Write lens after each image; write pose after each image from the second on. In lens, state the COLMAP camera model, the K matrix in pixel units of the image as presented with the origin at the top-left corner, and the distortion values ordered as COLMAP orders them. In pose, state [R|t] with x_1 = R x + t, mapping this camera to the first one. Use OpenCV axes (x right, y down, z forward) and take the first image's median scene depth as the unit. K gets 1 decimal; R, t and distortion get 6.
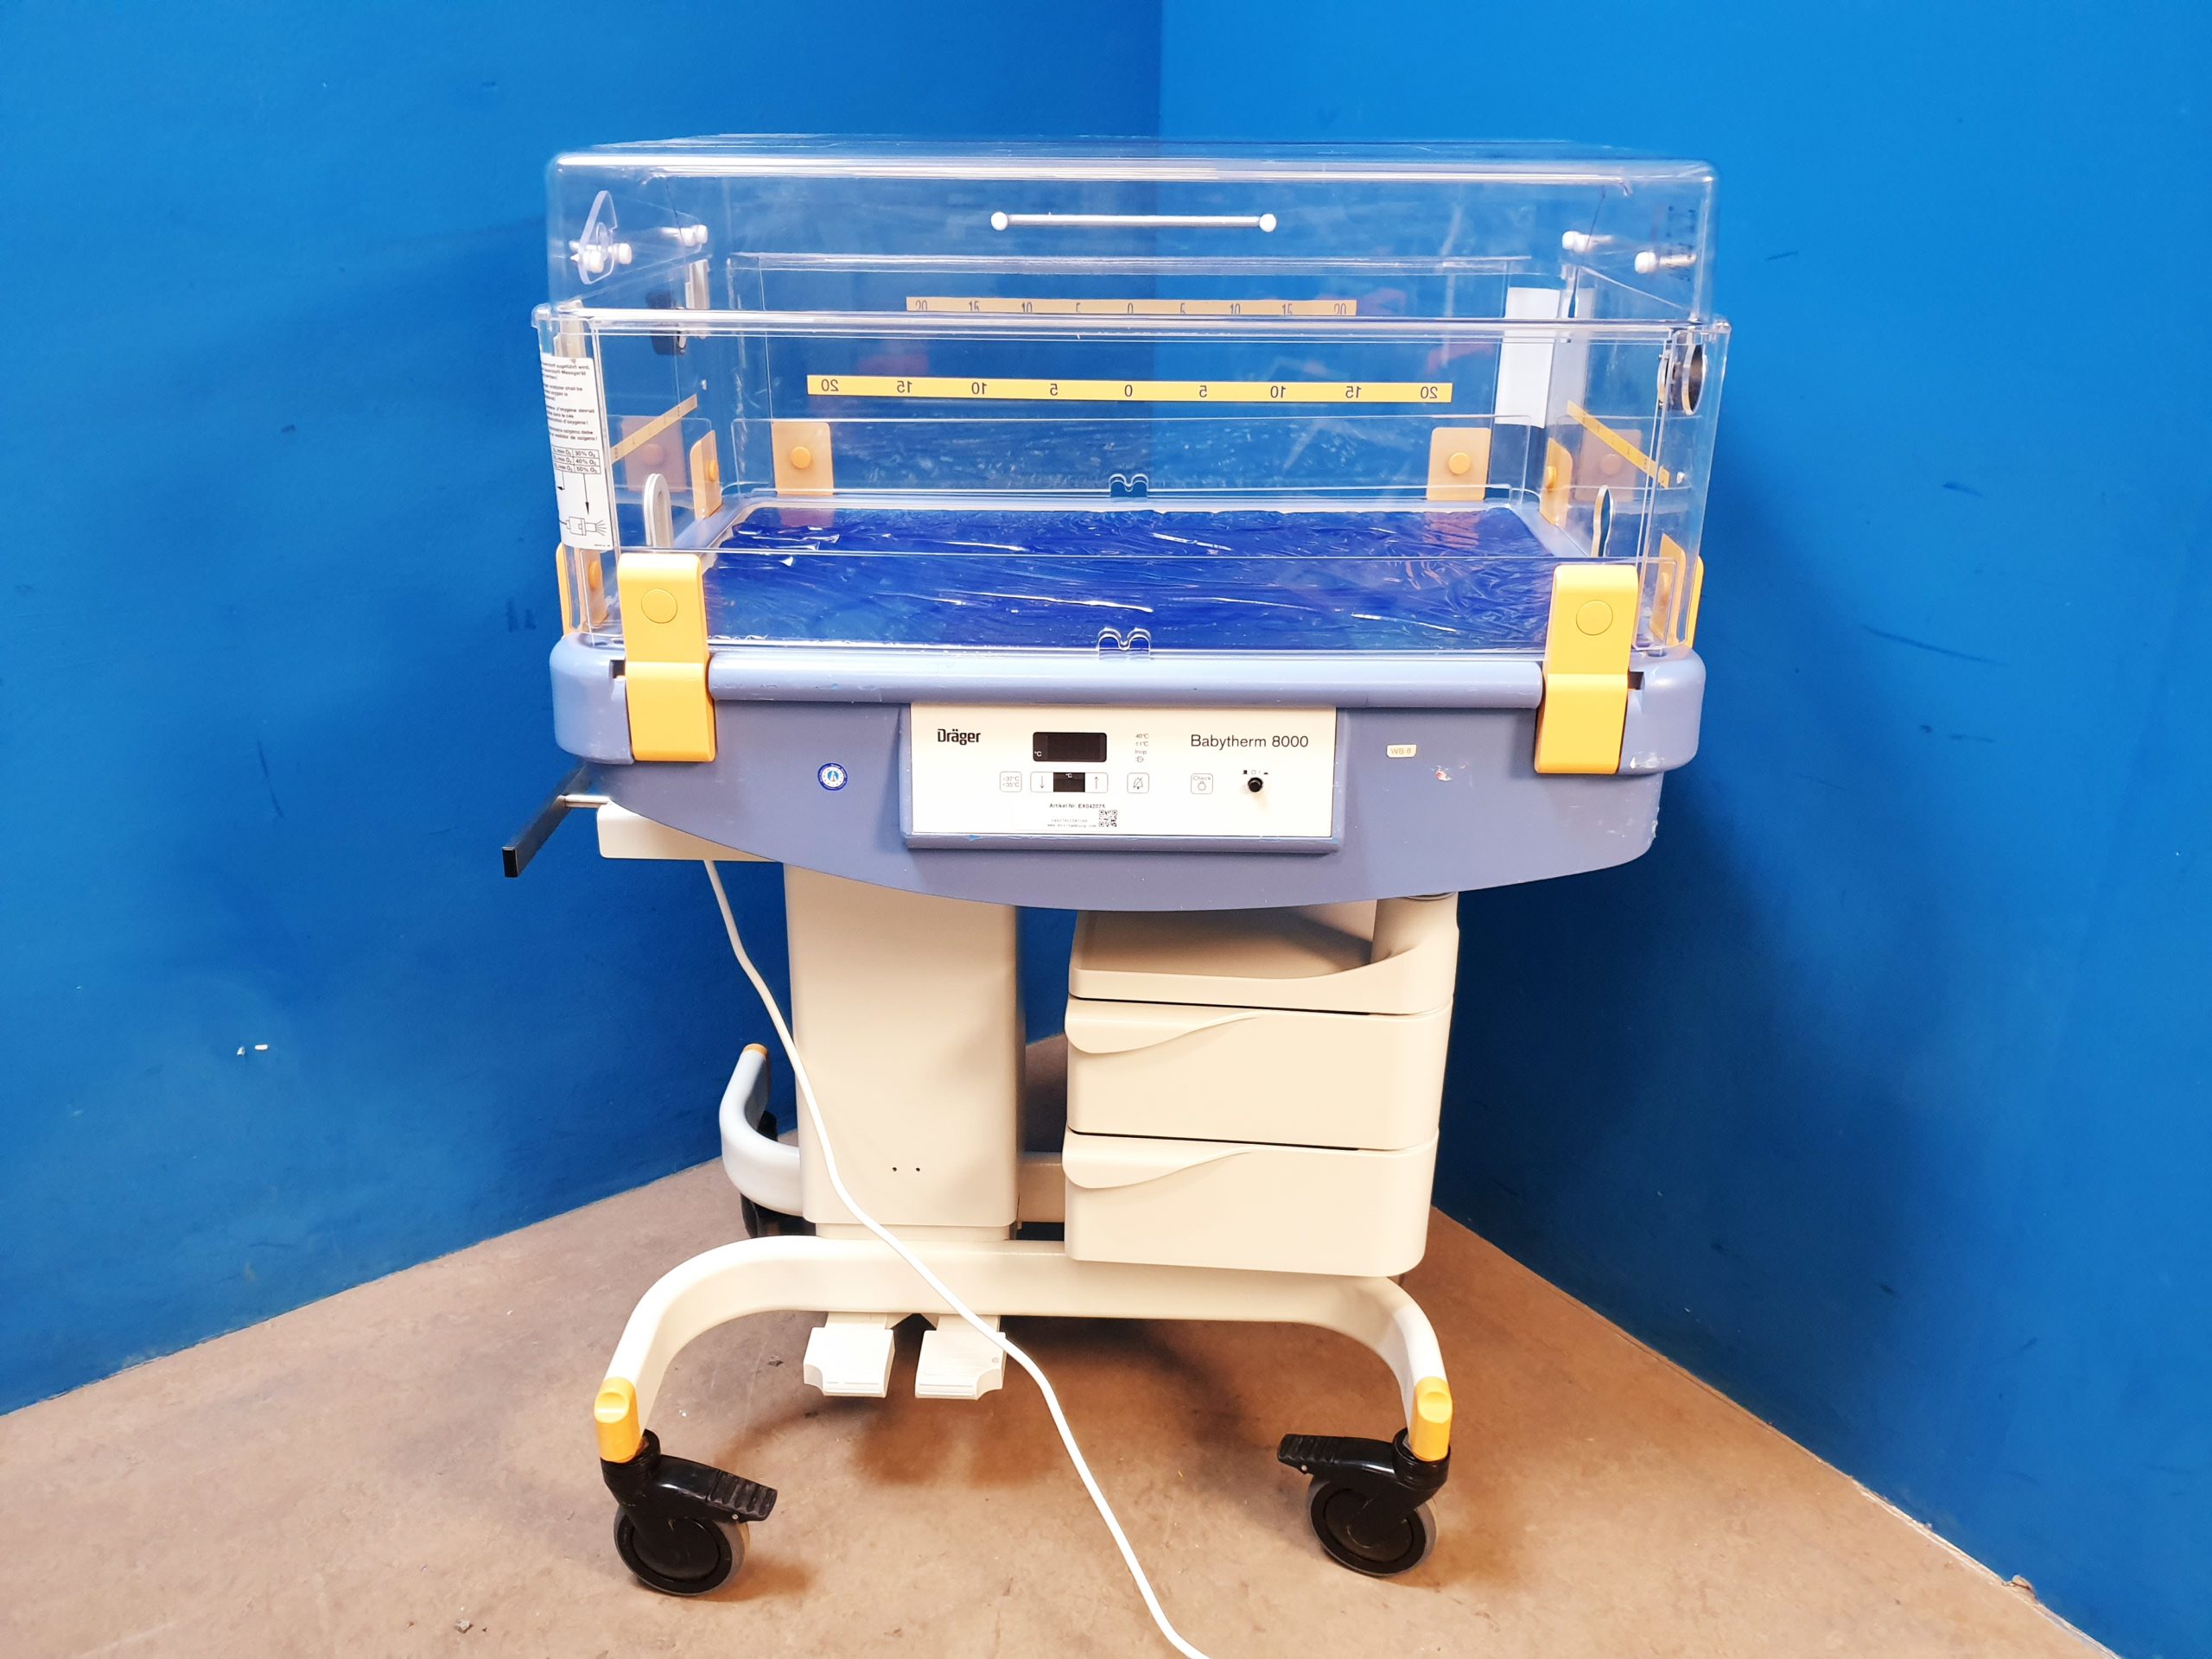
lens RADIAL K [[1773.8, 0, 1103.8], [0, 1773.8, 822.9], [0, 0, 1]] dist [-0.009147, 0.056972]
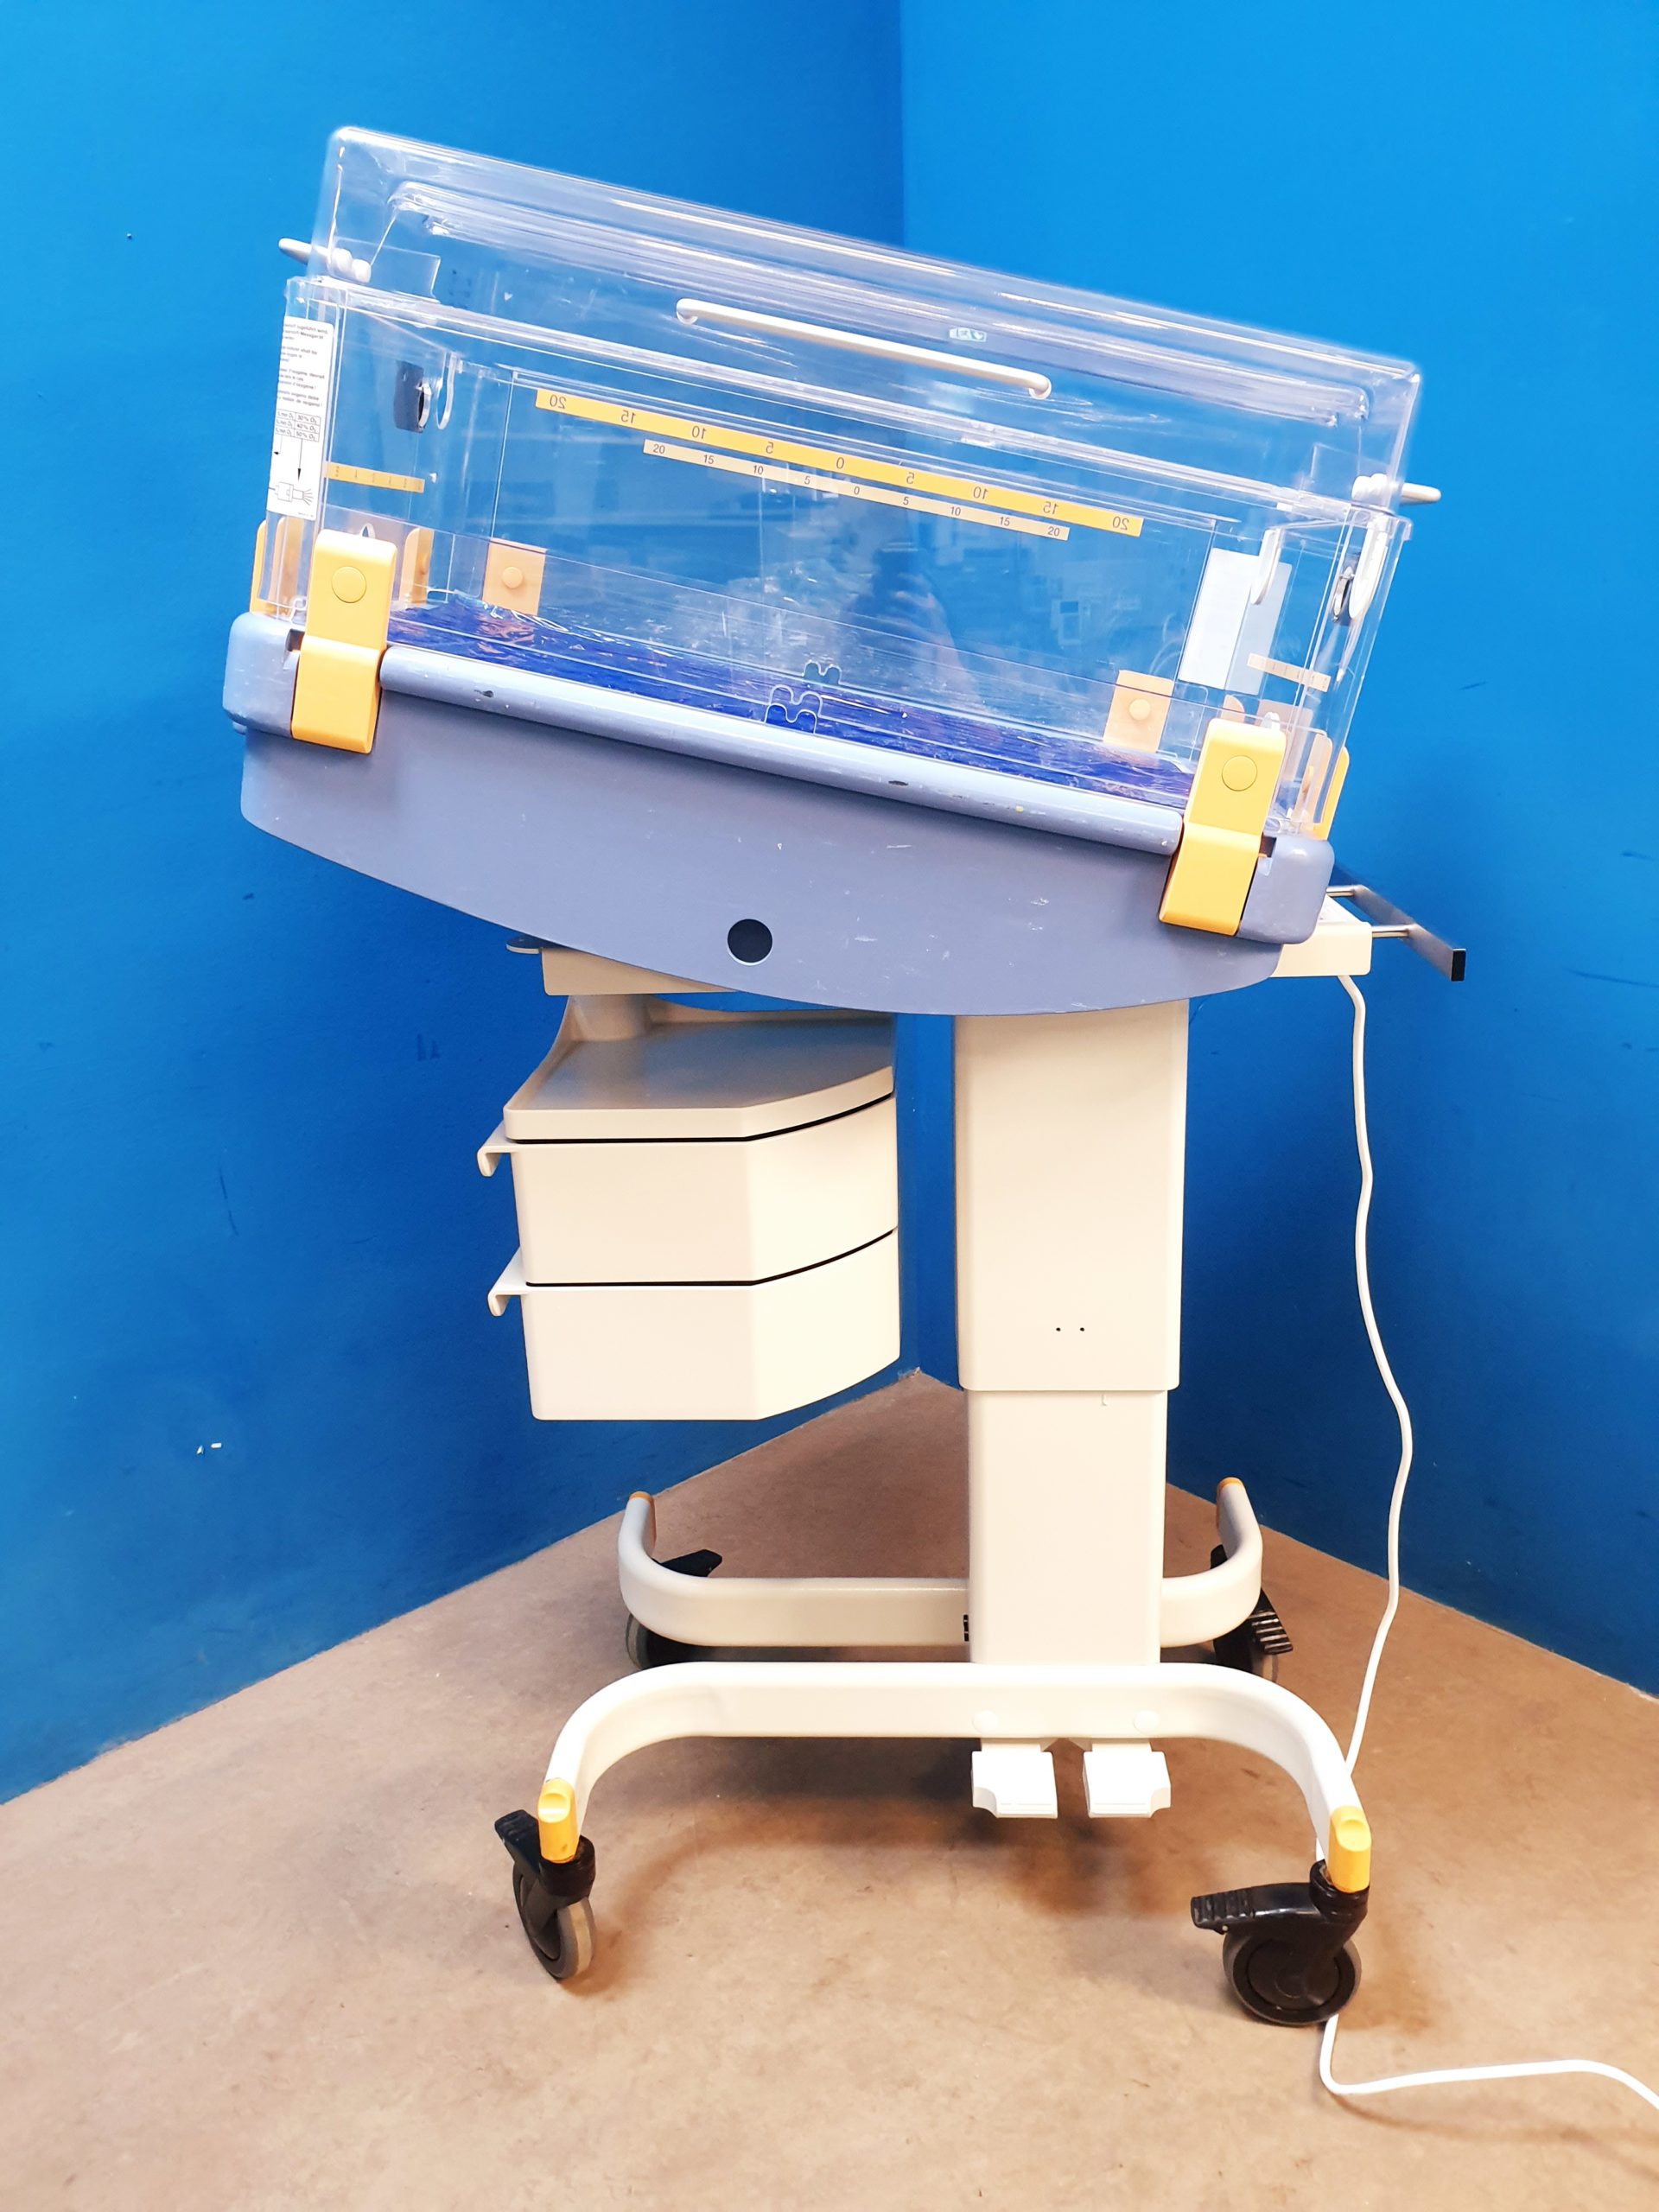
lens RADIAL K [[1773.8, 0, 832.5], [0, 1773.8, 1099.0], [0, 0, 1]] dist [-0.009147, 0.056972]
pose [[0.993157, -0.073371, 0.090864, -0.186101], [0.081564, 0.992597, -0.089994, 0.044907], [-0.083588, 0.096789, 0.991789, -0.170114]]
